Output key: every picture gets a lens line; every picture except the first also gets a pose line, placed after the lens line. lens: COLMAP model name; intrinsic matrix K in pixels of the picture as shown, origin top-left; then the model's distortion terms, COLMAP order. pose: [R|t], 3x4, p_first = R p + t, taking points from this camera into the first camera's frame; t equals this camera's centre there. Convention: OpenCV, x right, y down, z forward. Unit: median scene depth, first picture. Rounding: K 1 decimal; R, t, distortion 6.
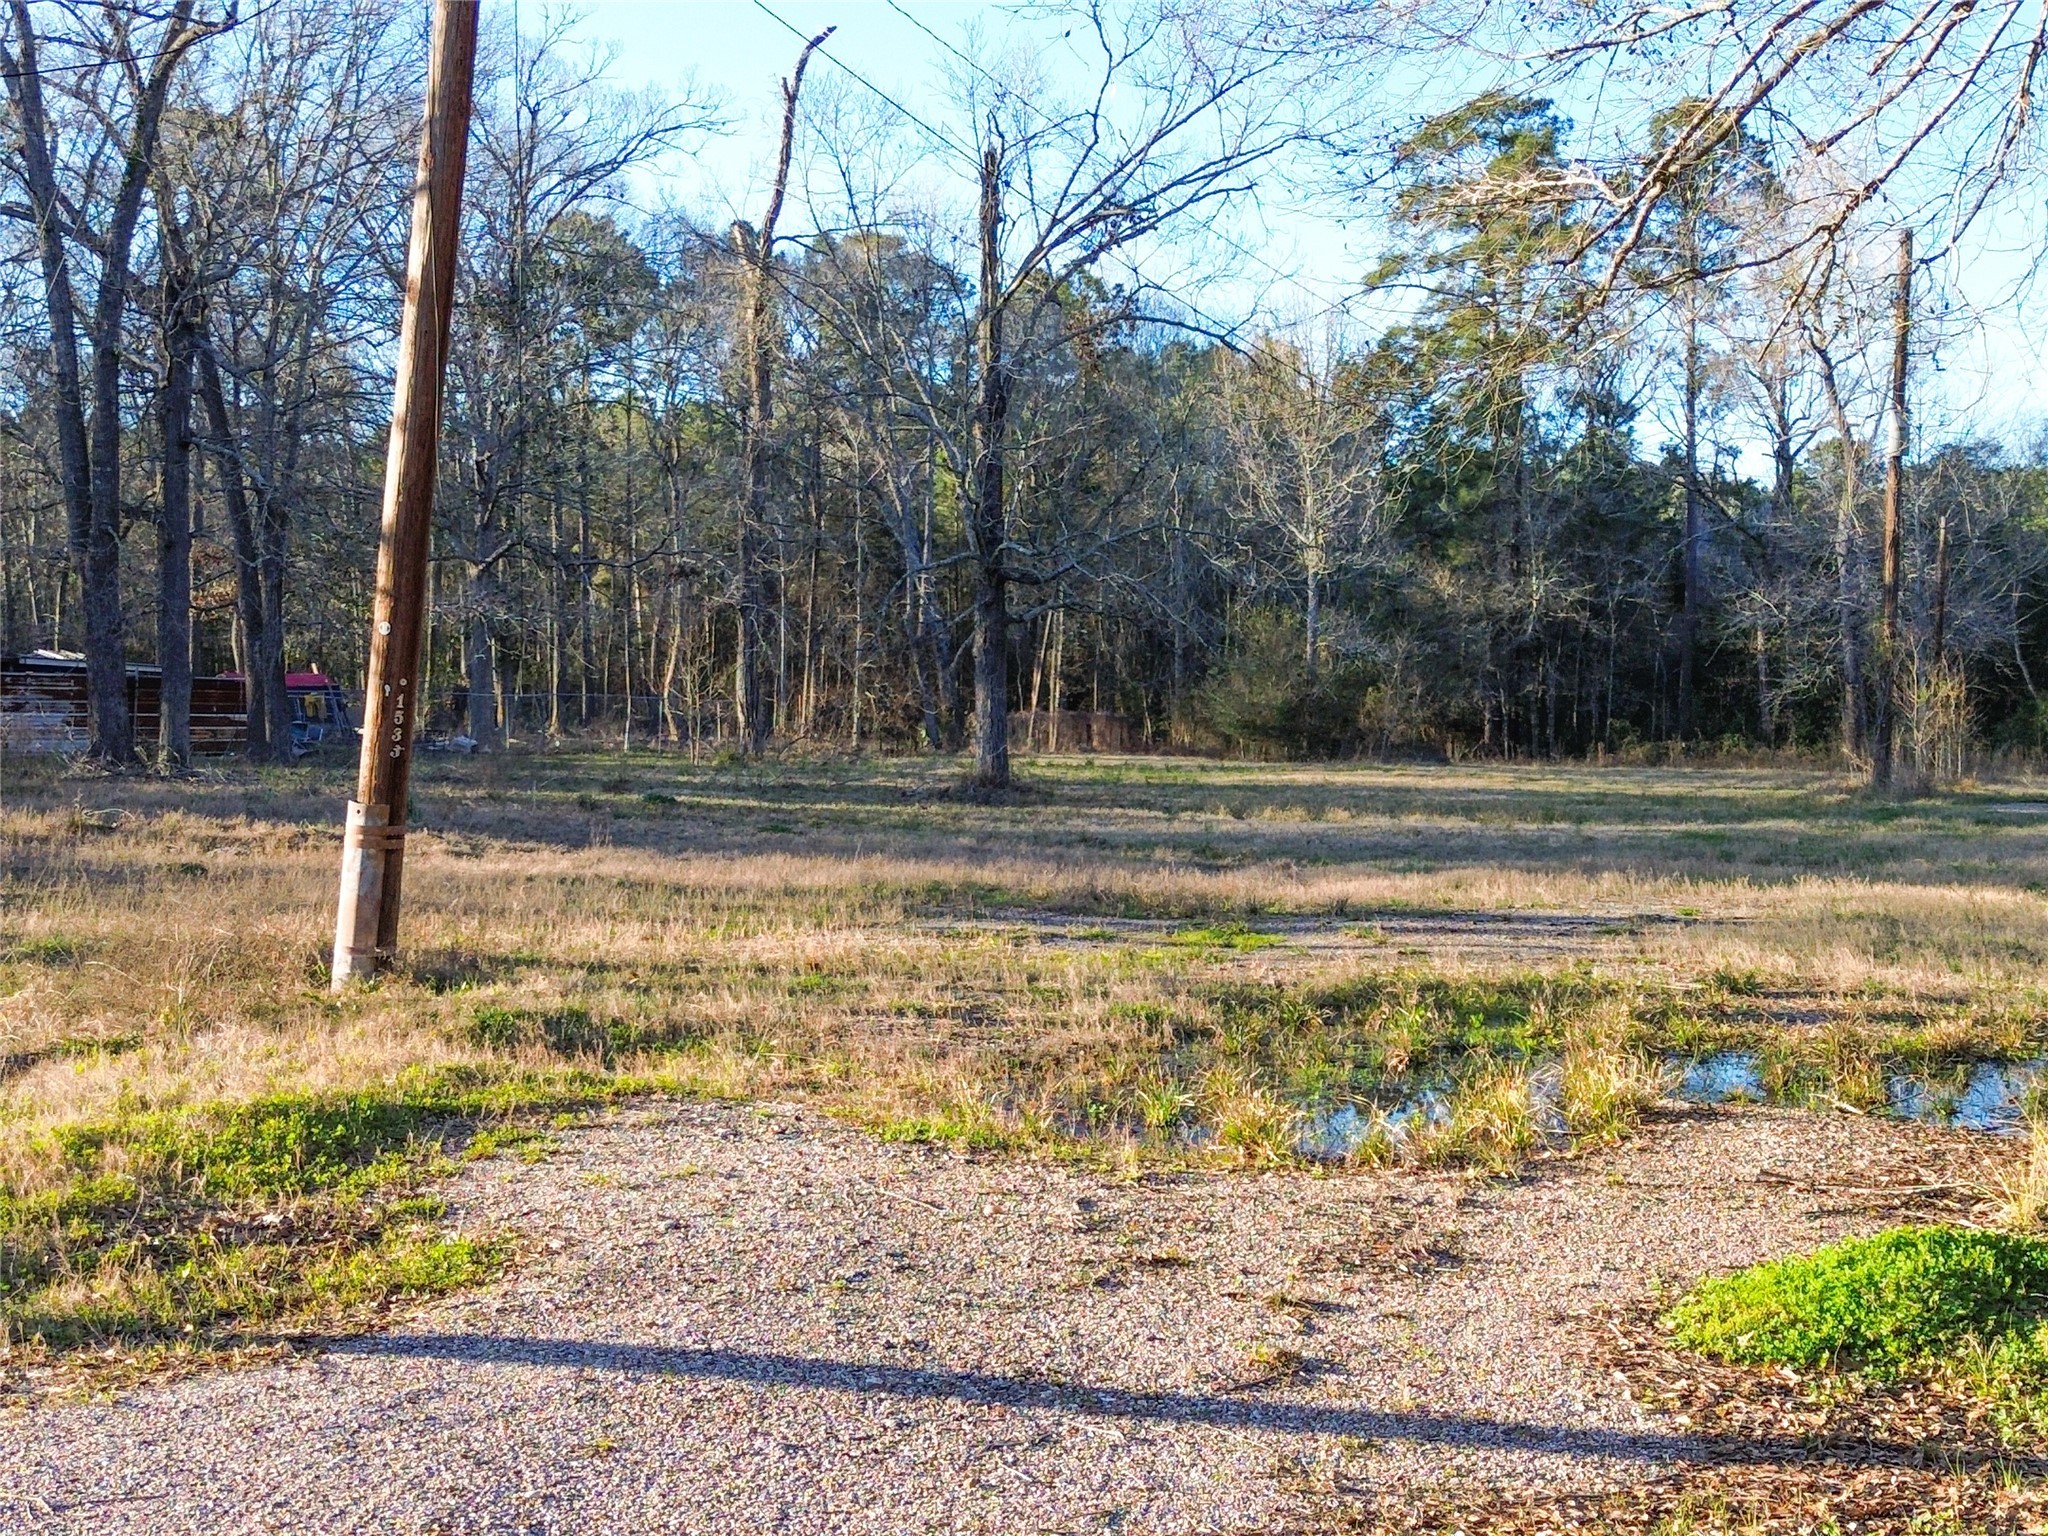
lens RADIAL K [[2660.7, 0, 1021.9], [0, 2660.7, 763.2], [0, 0, 1]] dist [0.135024, -0.325711]
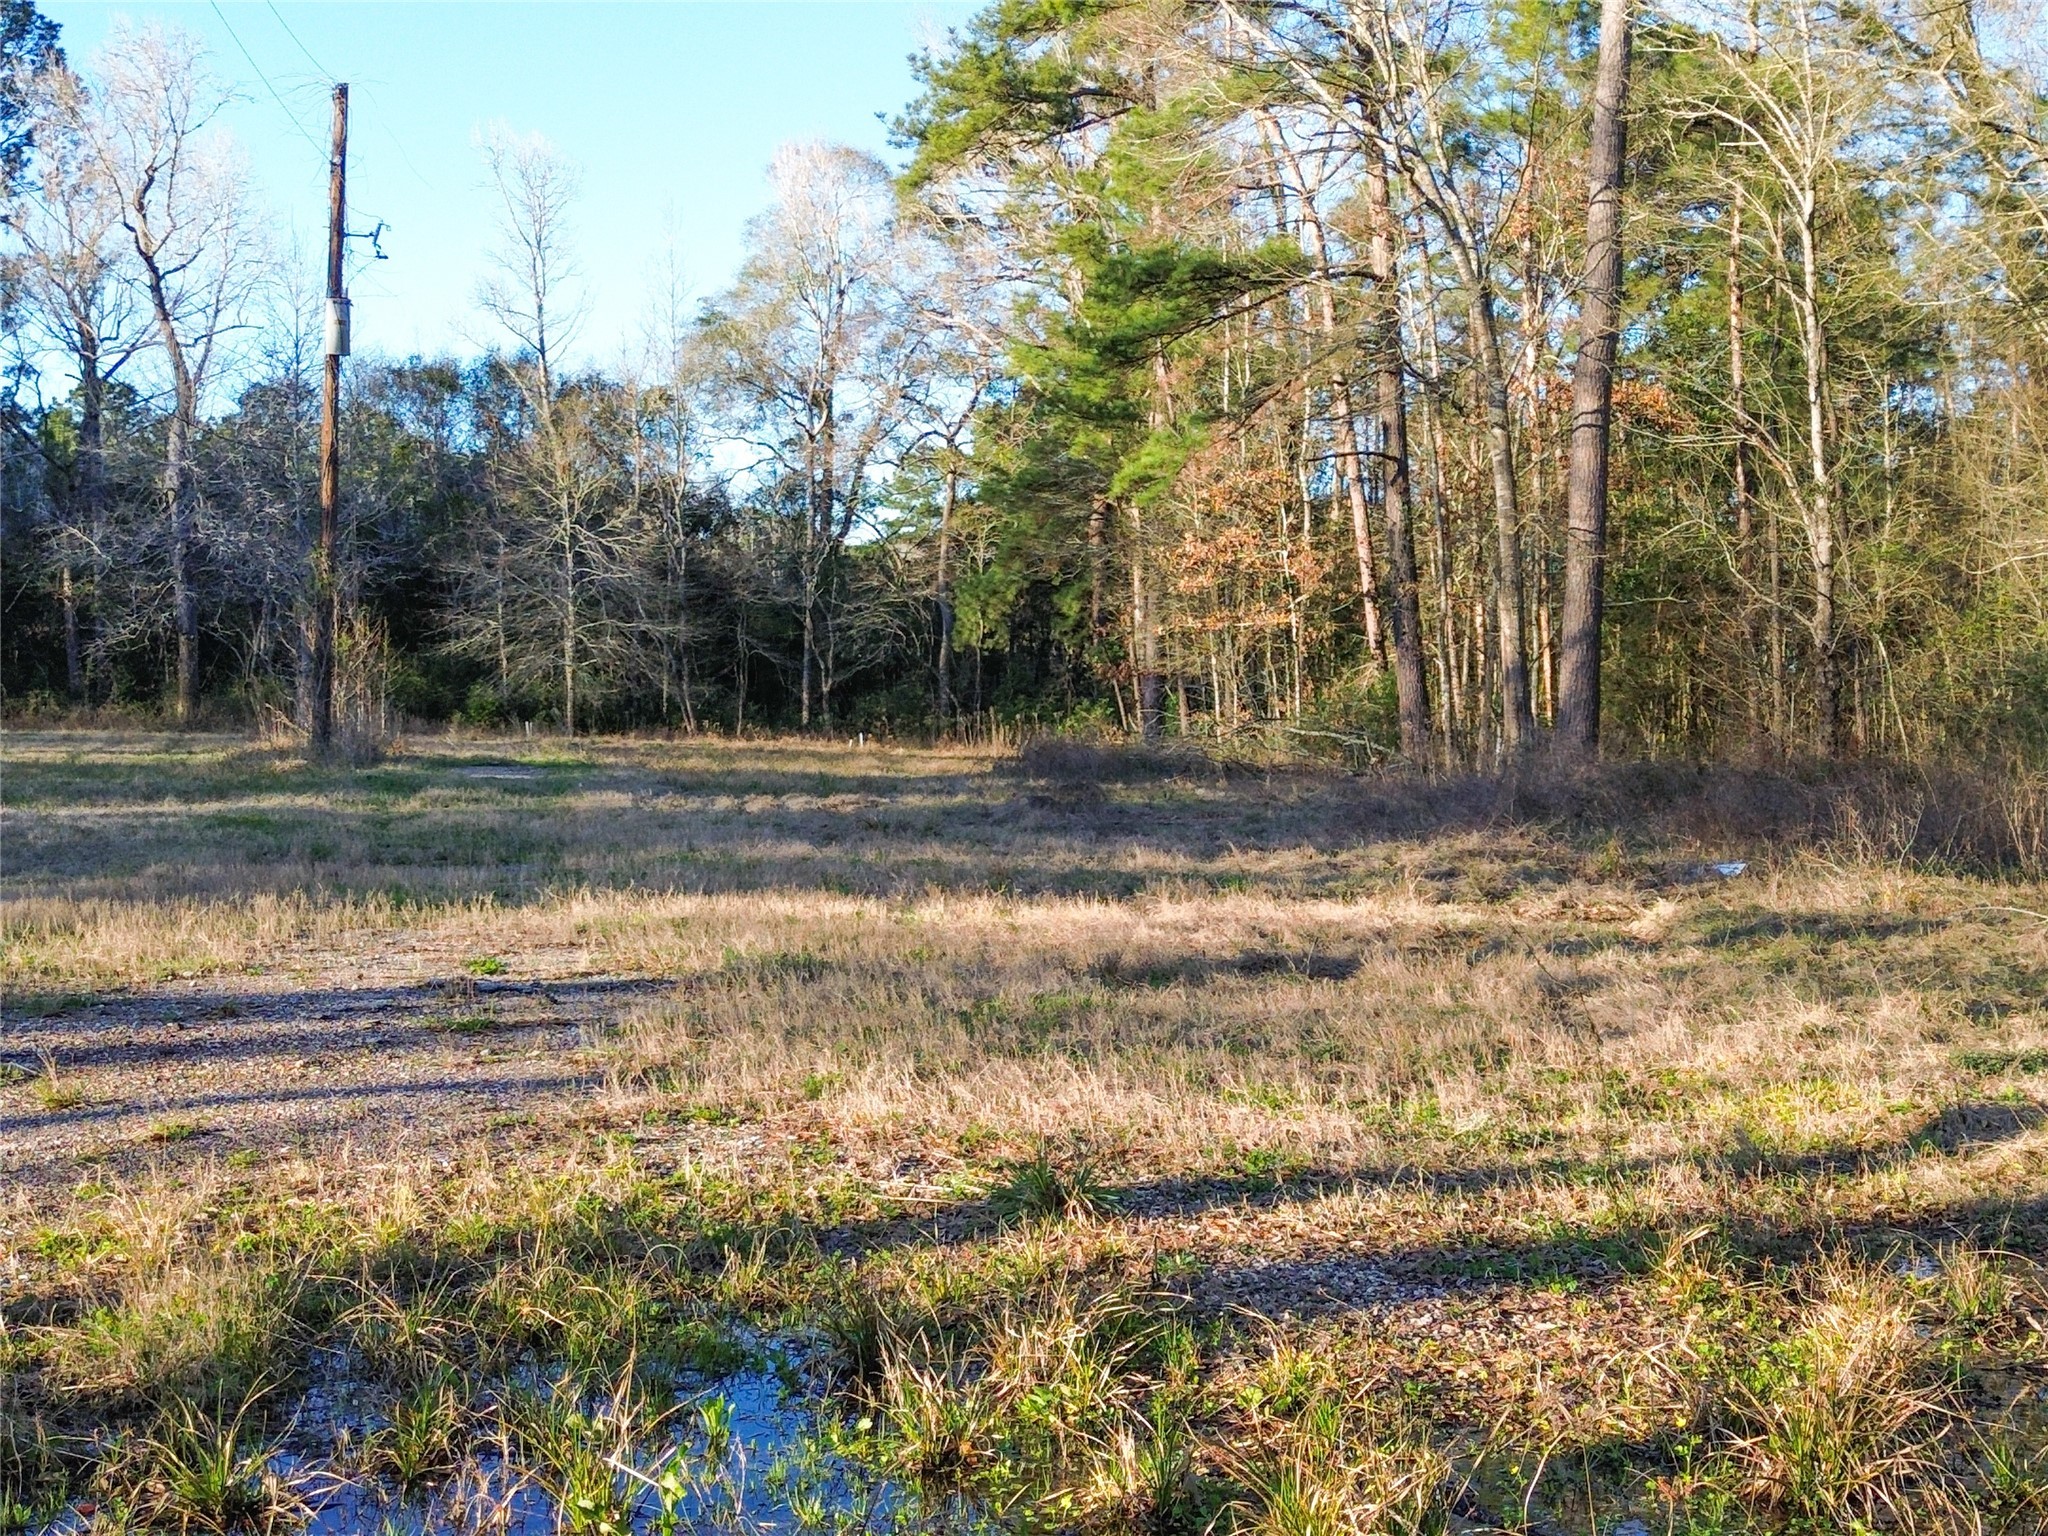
lens RADIAL K [[2660.7, 0, 1021.9], [0, 2660.7, 763.2], [0, 0, 1]] dist [0.135024, -0.325711]
pose [[0.803537, -0.012694, 0.595120, -0.003371], [0.004108, 0.999867, 0.015780, 0.000870], [-0.595241, -0.010234, 0.803482, 0.227953]]
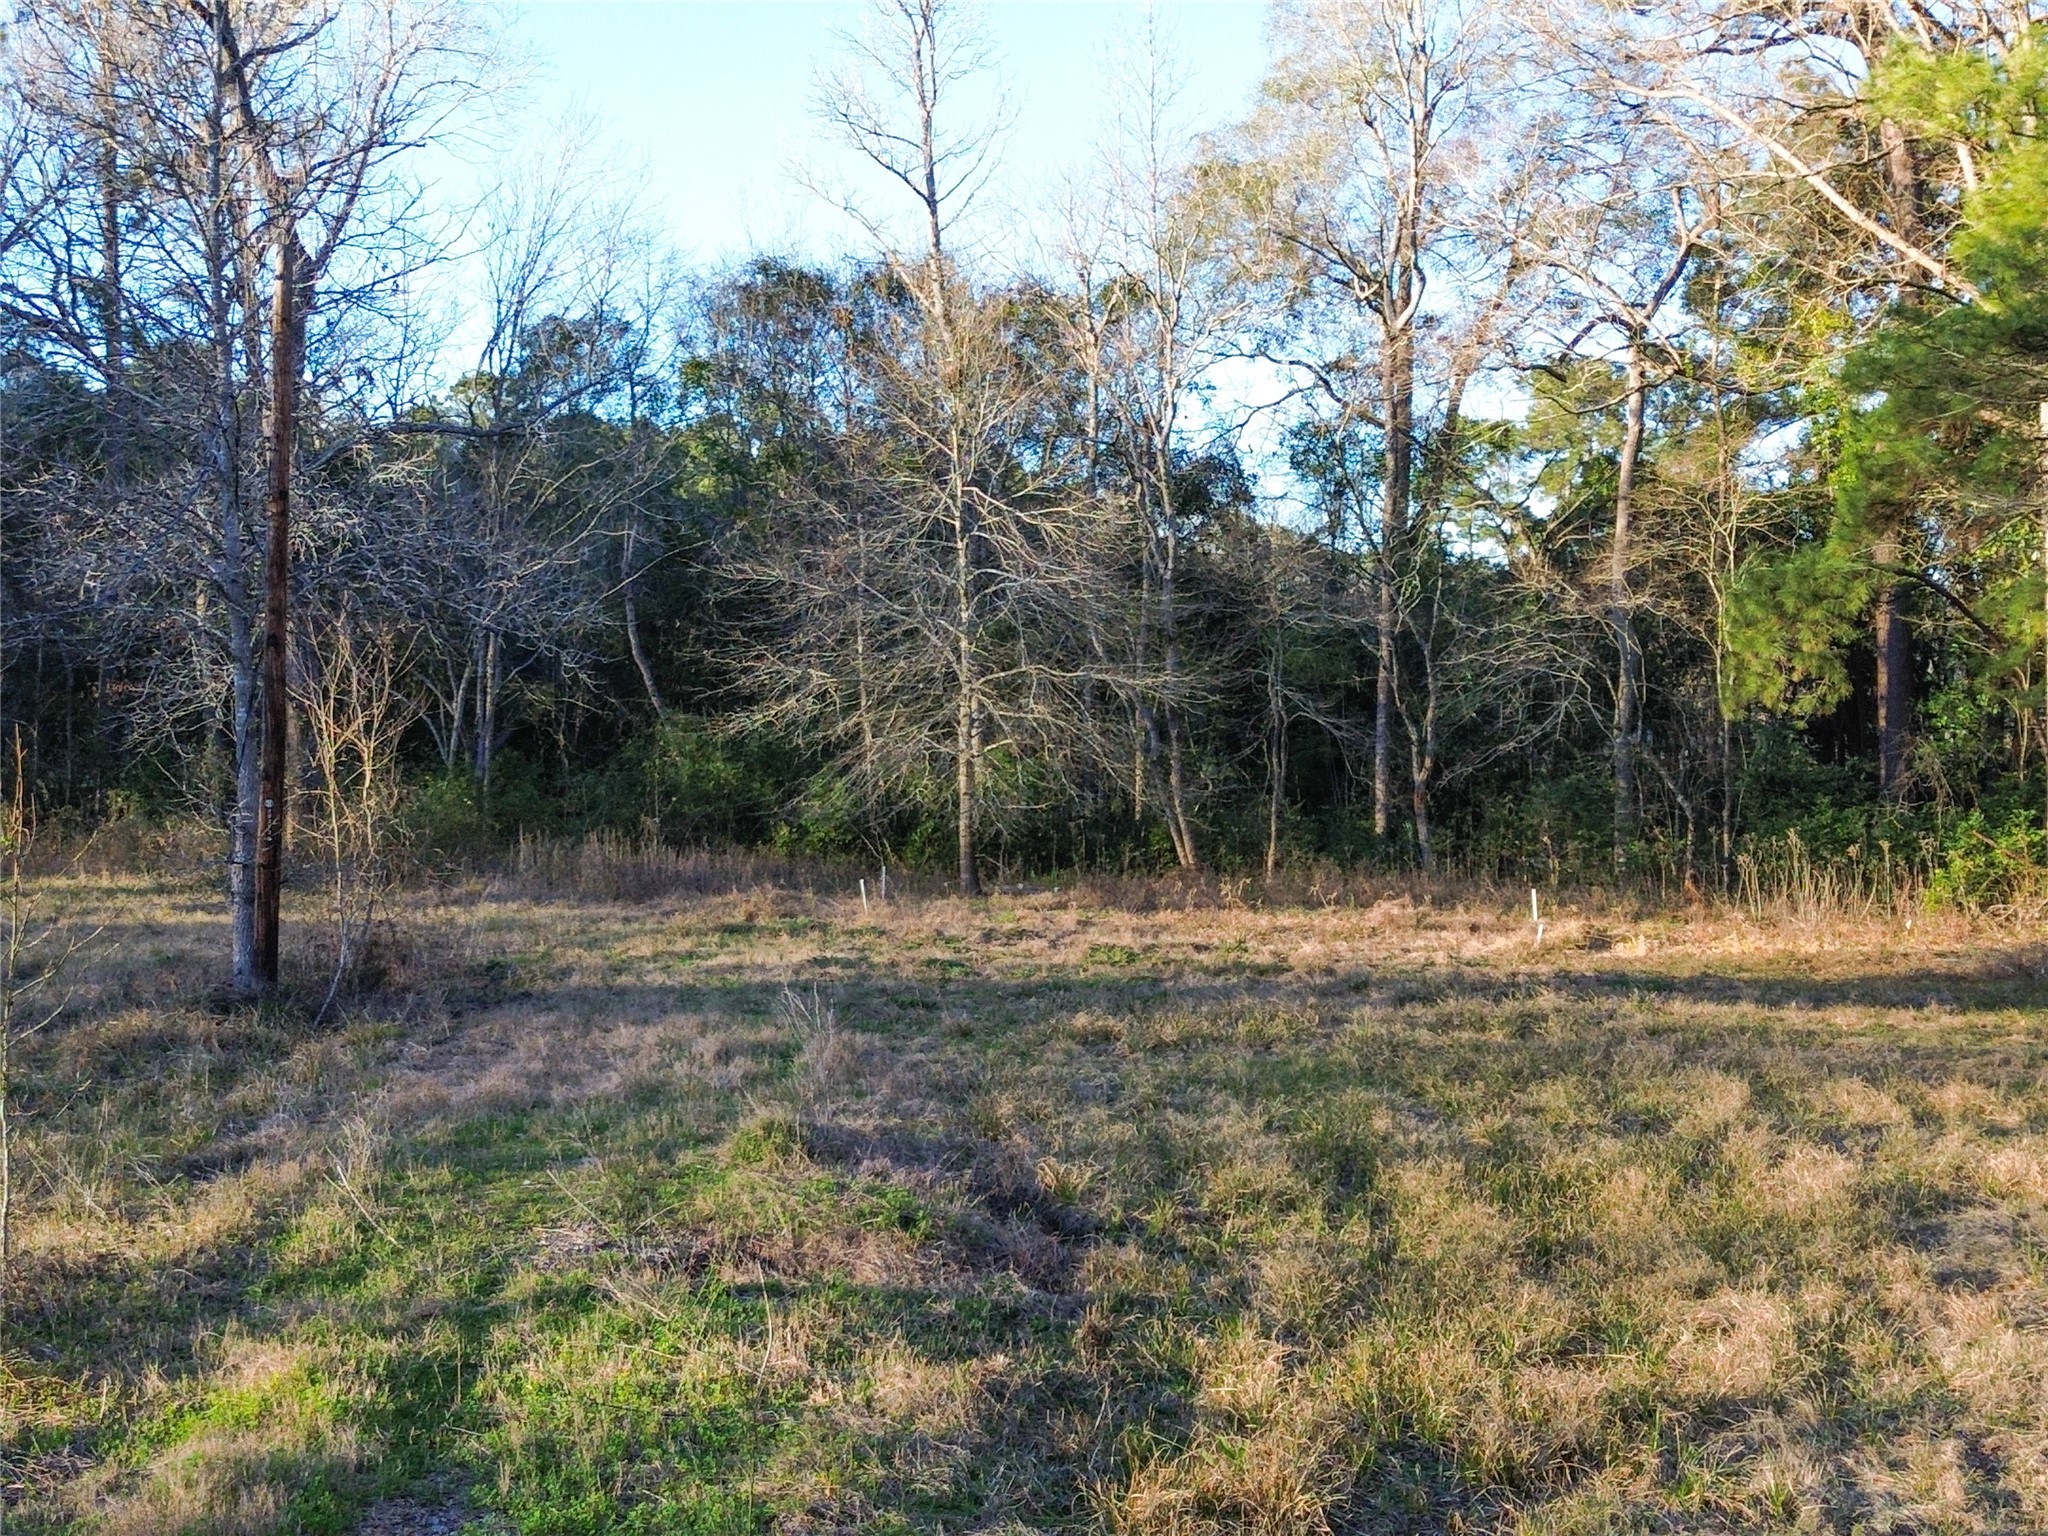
lens RADIAL K [[2660.7, 0, 1021.9], [0, 2660.7, 763.2], [0, 0, 1]] dist [0.135024, -0.325711]
pose [[0.895338, -0.012645, 0.445207, 0.371824], [0.010057, 0.999916, 0.008175, -0.036690], [-0.445273, -0.002842, 0.895390, 0.908835]]
